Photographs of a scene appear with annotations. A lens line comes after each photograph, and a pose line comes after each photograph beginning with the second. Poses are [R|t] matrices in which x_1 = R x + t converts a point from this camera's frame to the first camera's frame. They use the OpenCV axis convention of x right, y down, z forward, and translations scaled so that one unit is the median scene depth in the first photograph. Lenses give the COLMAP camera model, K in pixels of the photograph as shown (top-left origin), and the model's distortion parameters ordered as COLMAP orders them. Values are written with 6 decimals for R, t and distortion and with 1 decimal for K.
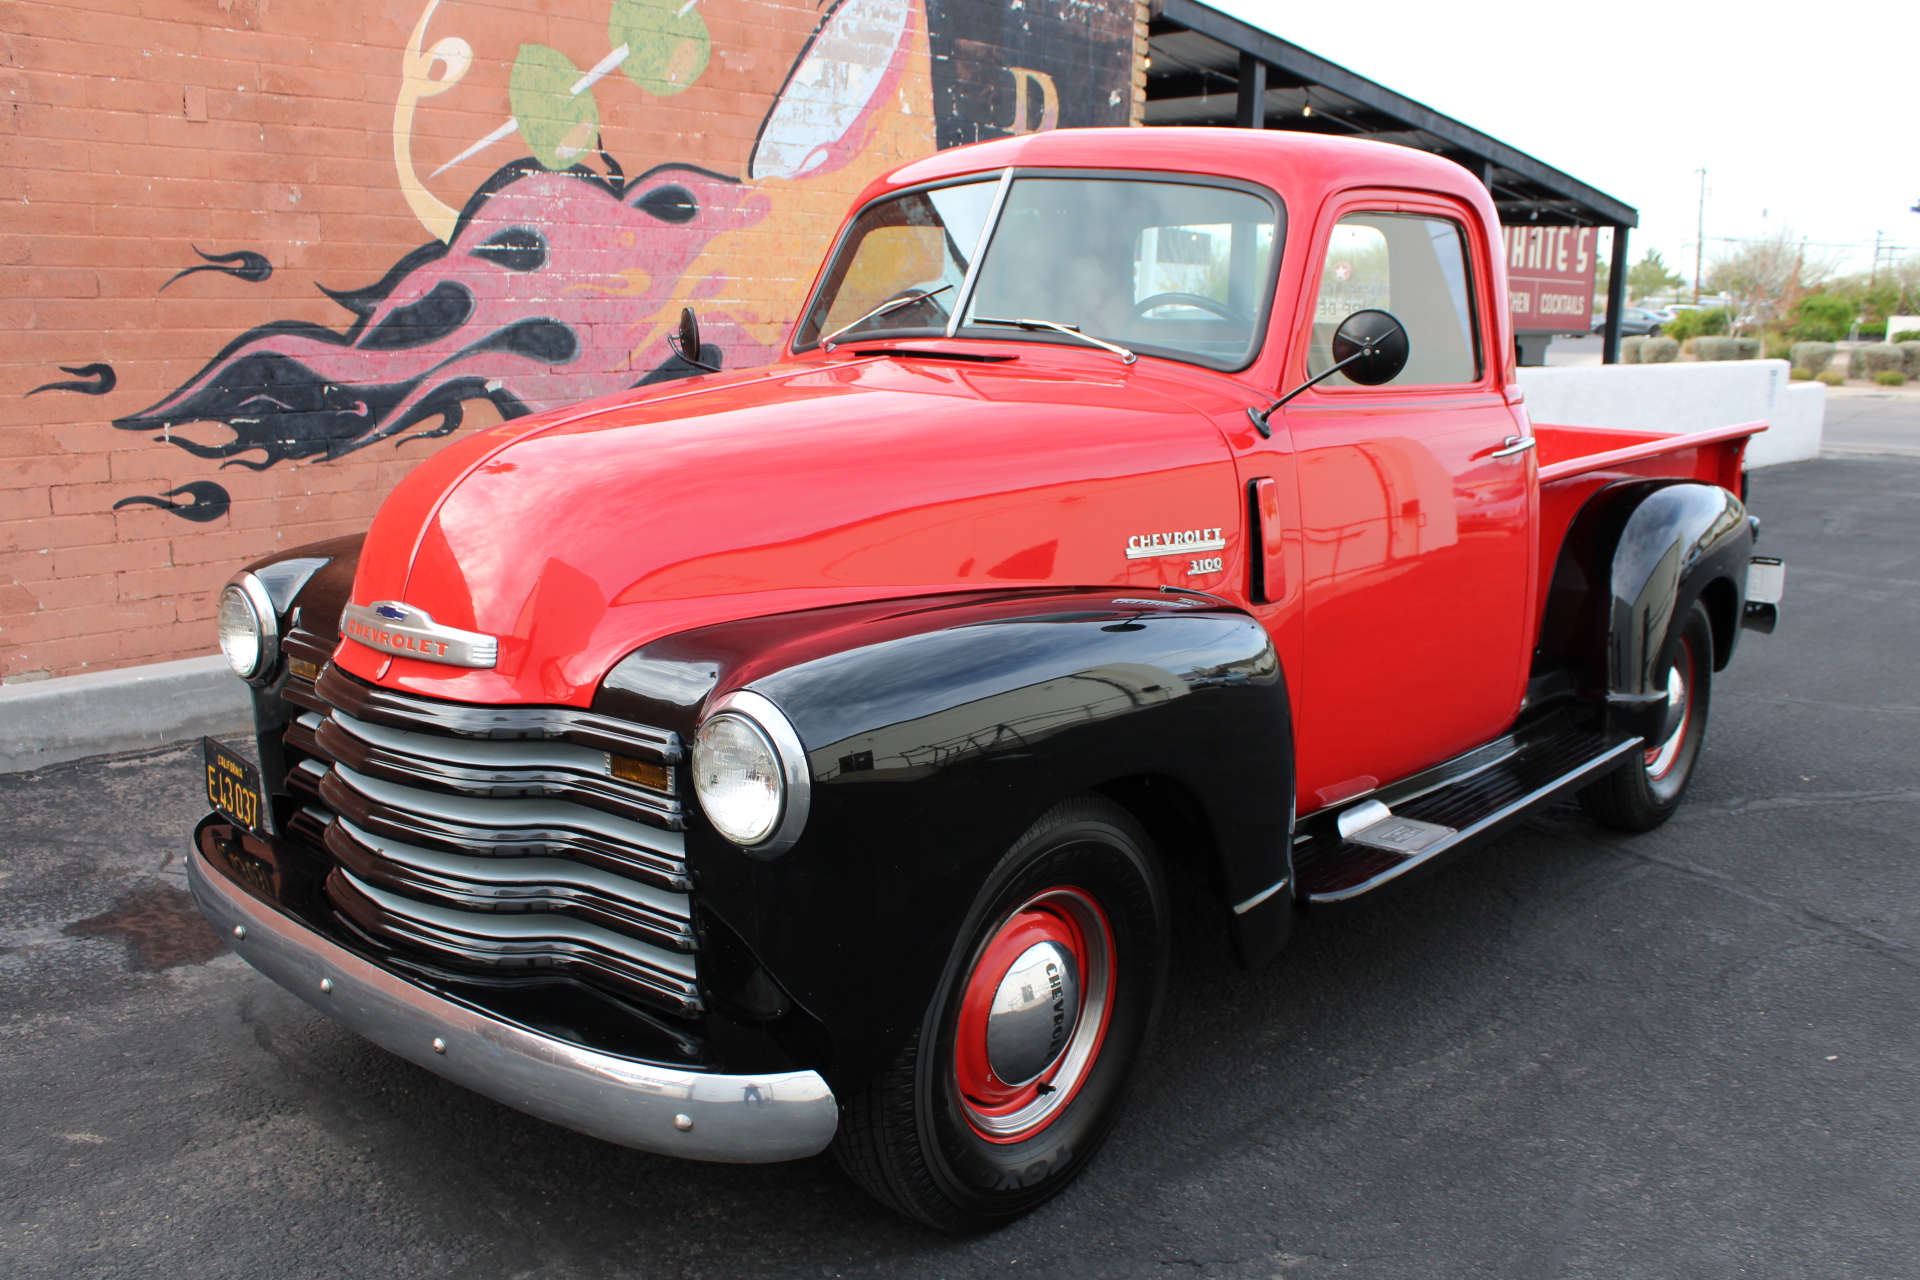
lens RADIAL K [[1677.8, 0, 958.8], [0, 1677.8, 651.7], [0, 0, 1]] dist [-0.161086, 0.149321]
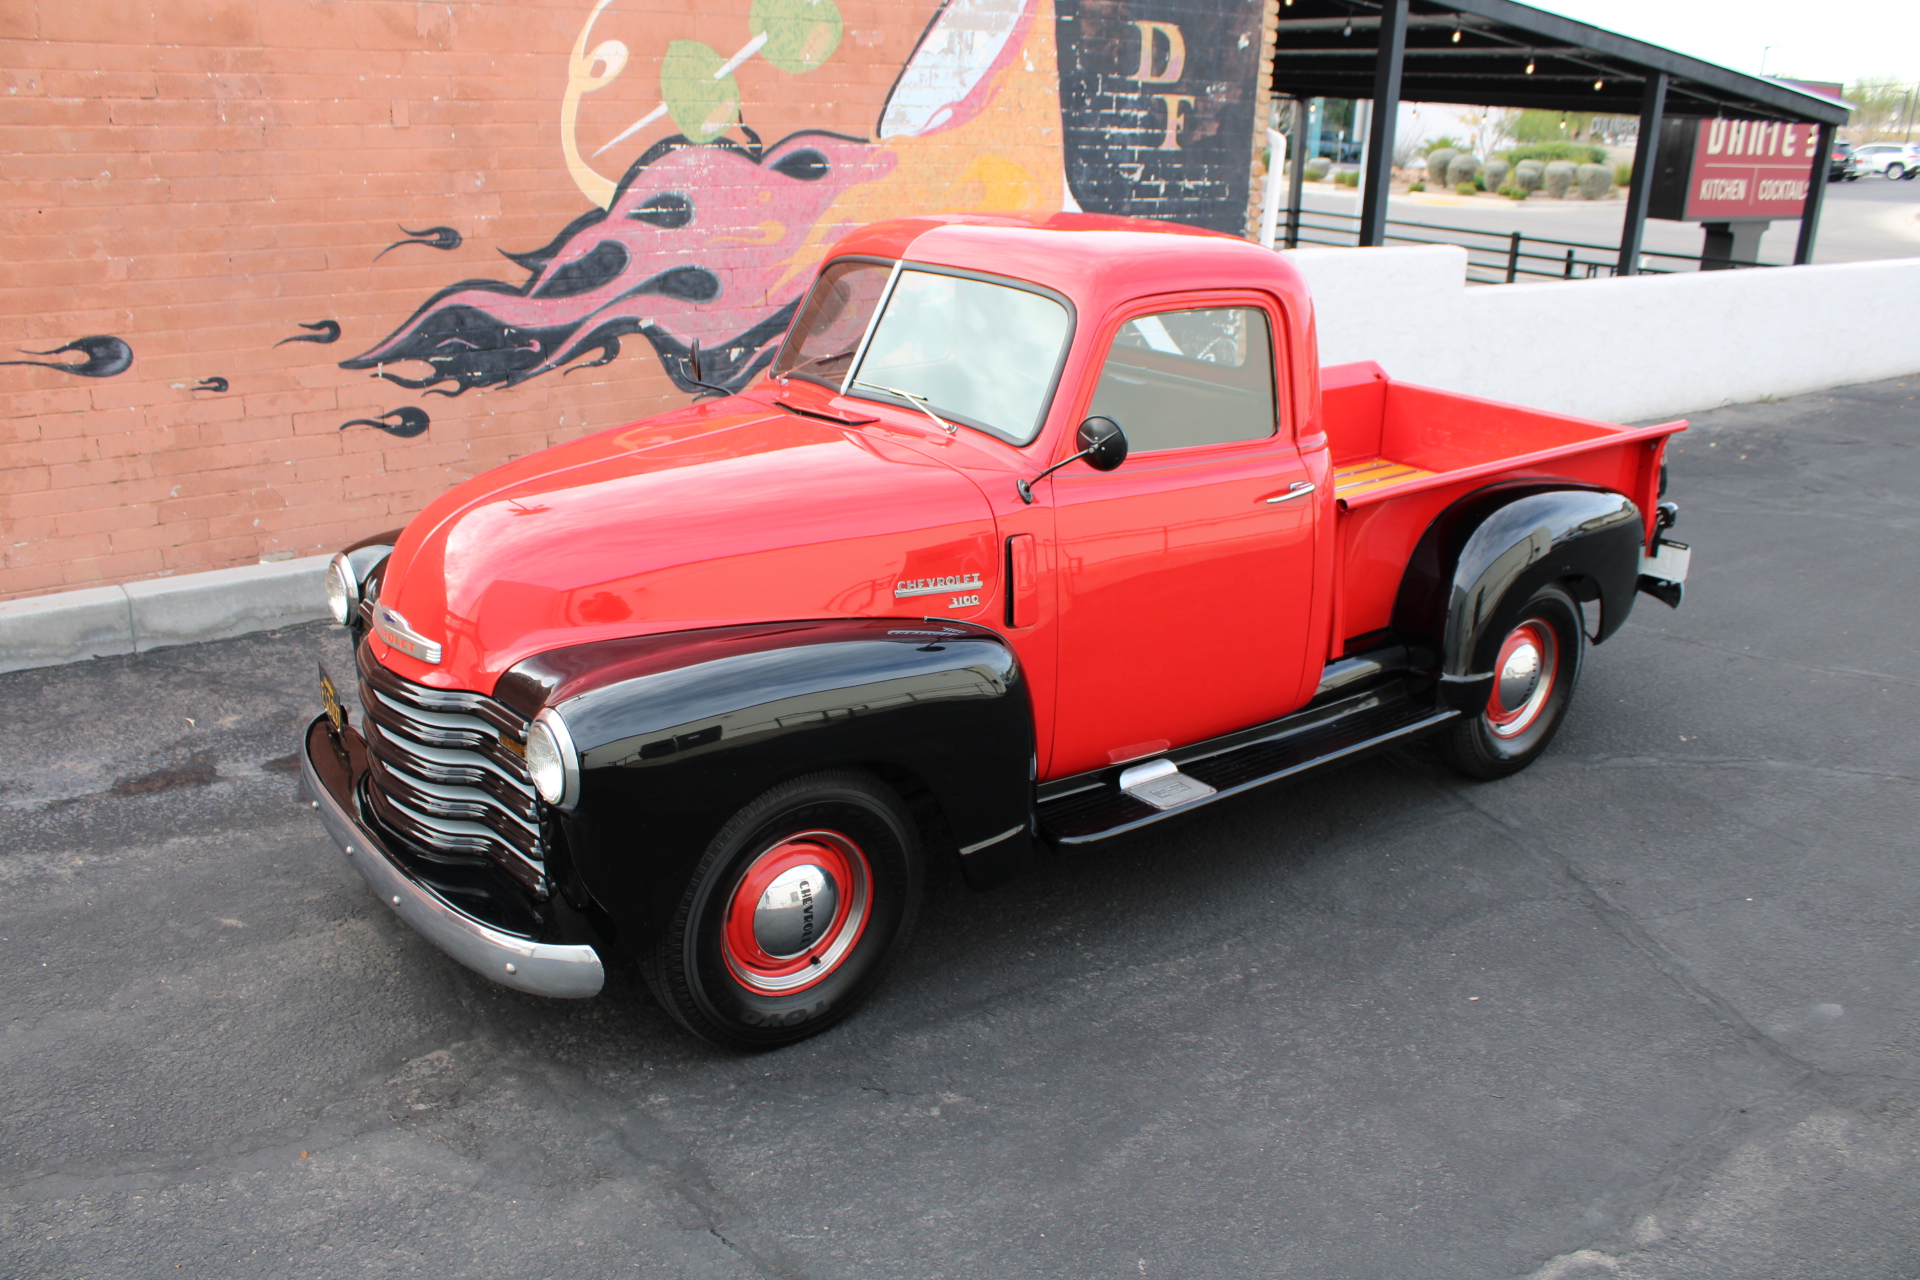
lens RADIAL K [[1600.2, 0, 966.8], [0, 1600.2, 640.6], [0, 0, 1]] dist [-0.163645, 0.140758]
pose [[0.981498, 0.072767, -0.177106, 0.197114], [-0.050913, 0.990855, 0.124954, -0.094426], [0.184579, -0.113625, 0.976227, -0.146935]]
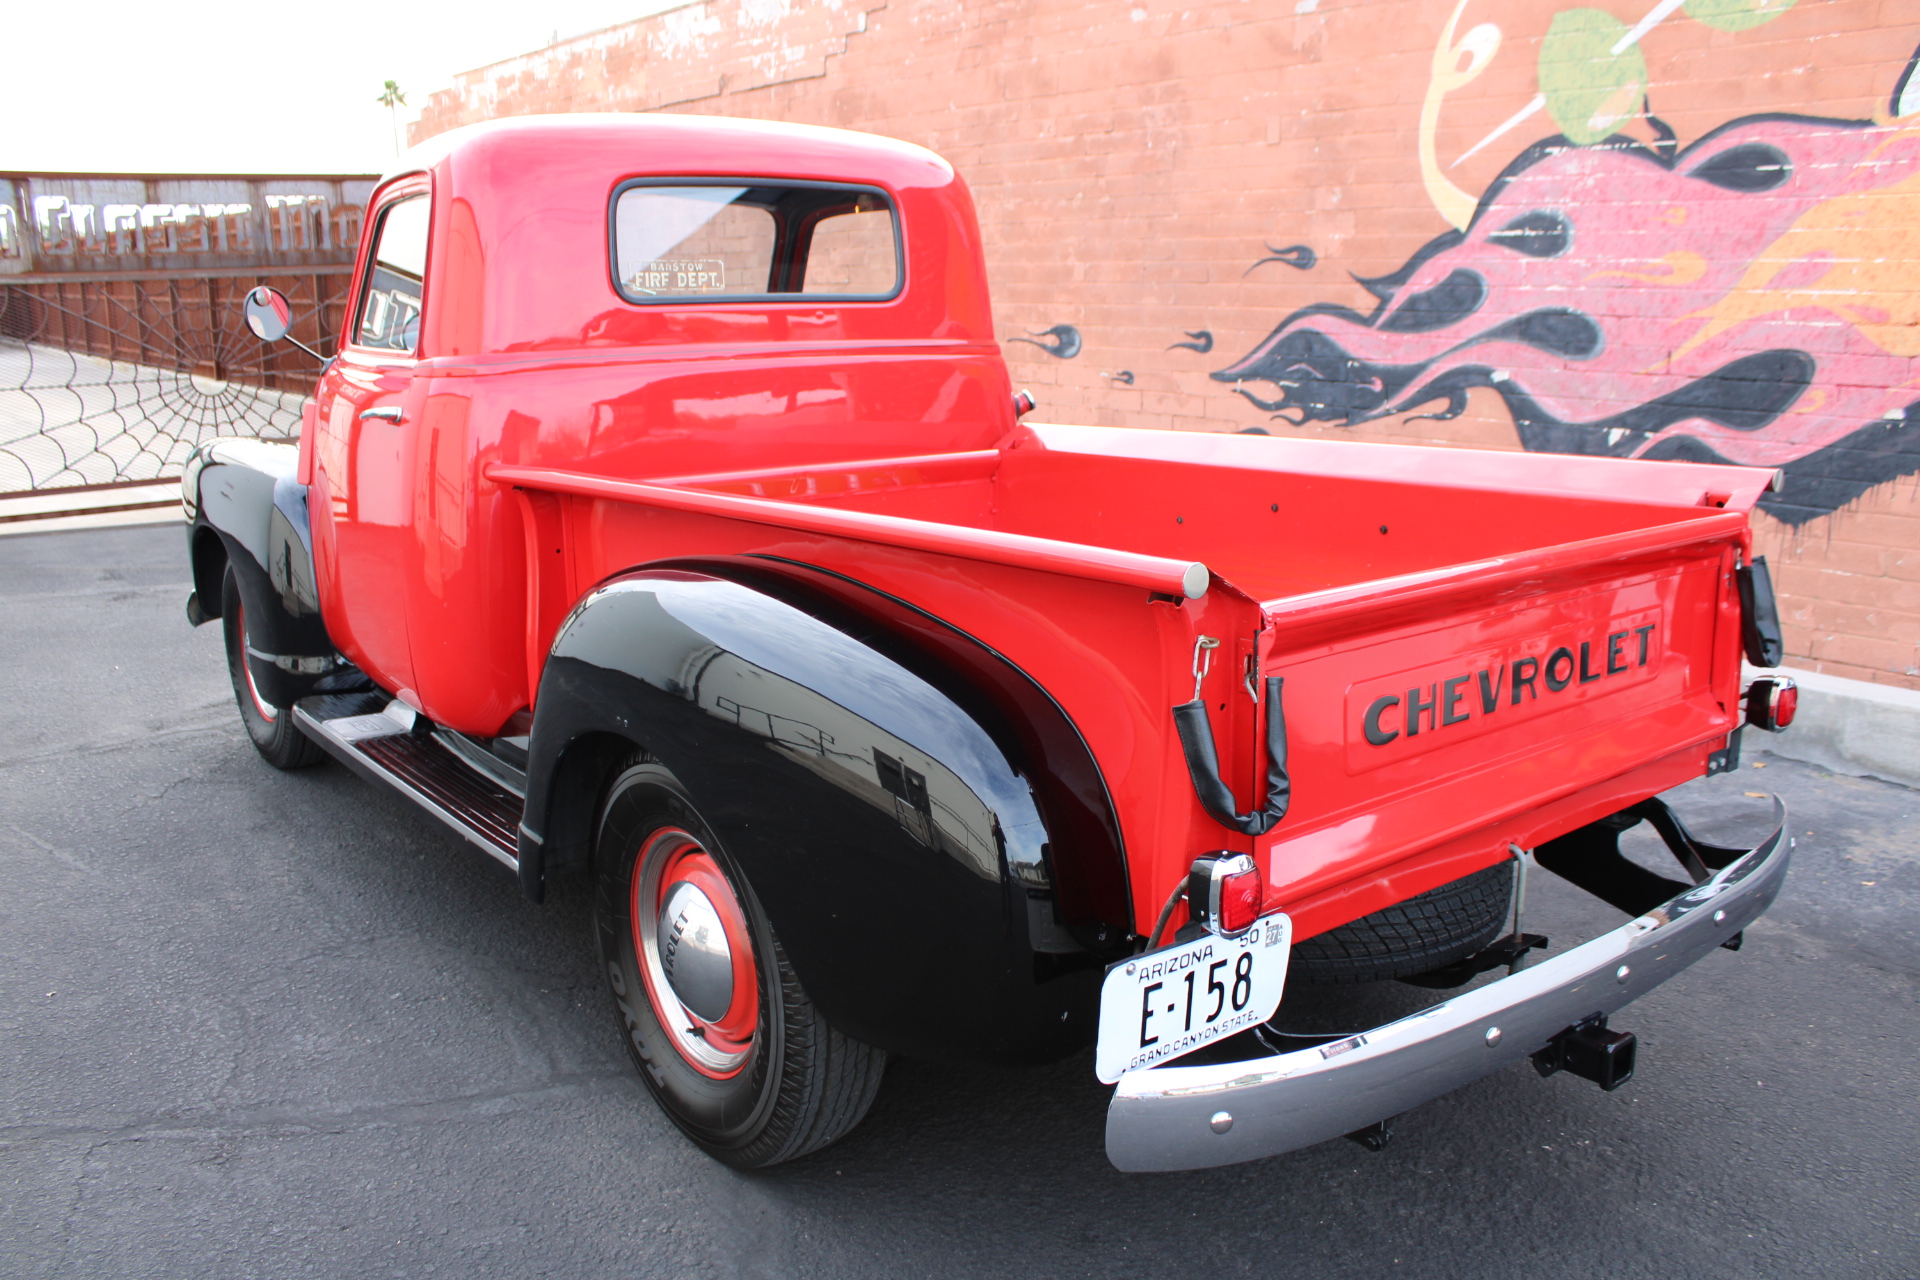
lens RADIAL K [[1600.2, 0, 945.5], [0, 1600.2, 635.5], [0, 0, 1]] dist [-0.163645, 0.140758]
pose [[-0.186722, 0.193821, -0.963104, 0.765939], [-0.201637, 0.951913, 0.230661, -0.178683], [0.961497, 0.237267, -0.138661, 0.935946]]
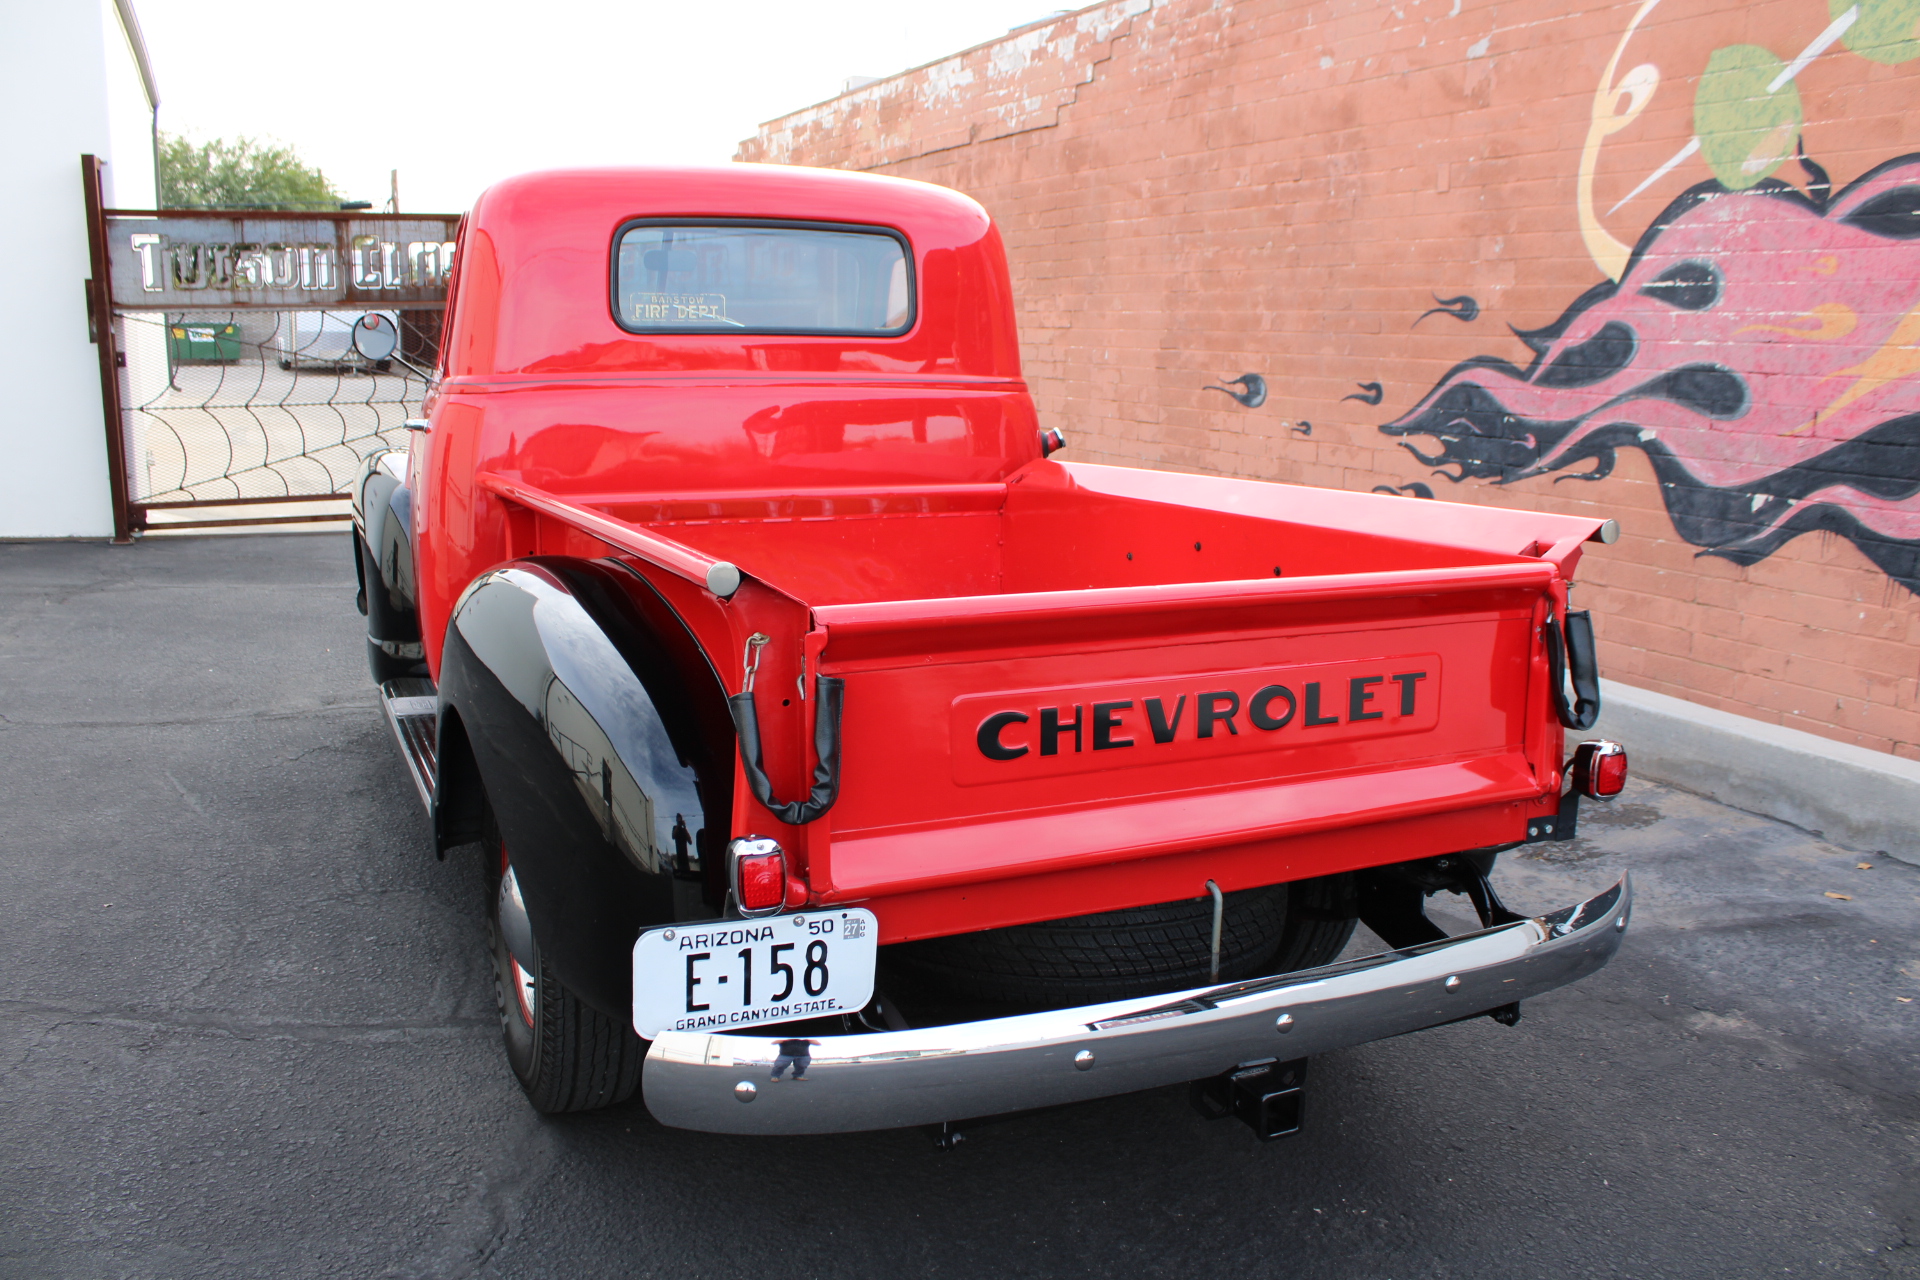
lens RADIAL K [[1600.2, 0, 941.7], [0, 1600.2, 636.3], [0, 0, 1]] dist [-0.163645, 0.140758]
pose [[-0.416665, 0.145516, -0.897338, 0.740181], [-0.208406, 0.945524, 0.250101, -0.208531], [0.884849, 0.291219, -0.363640, 1.100215]]
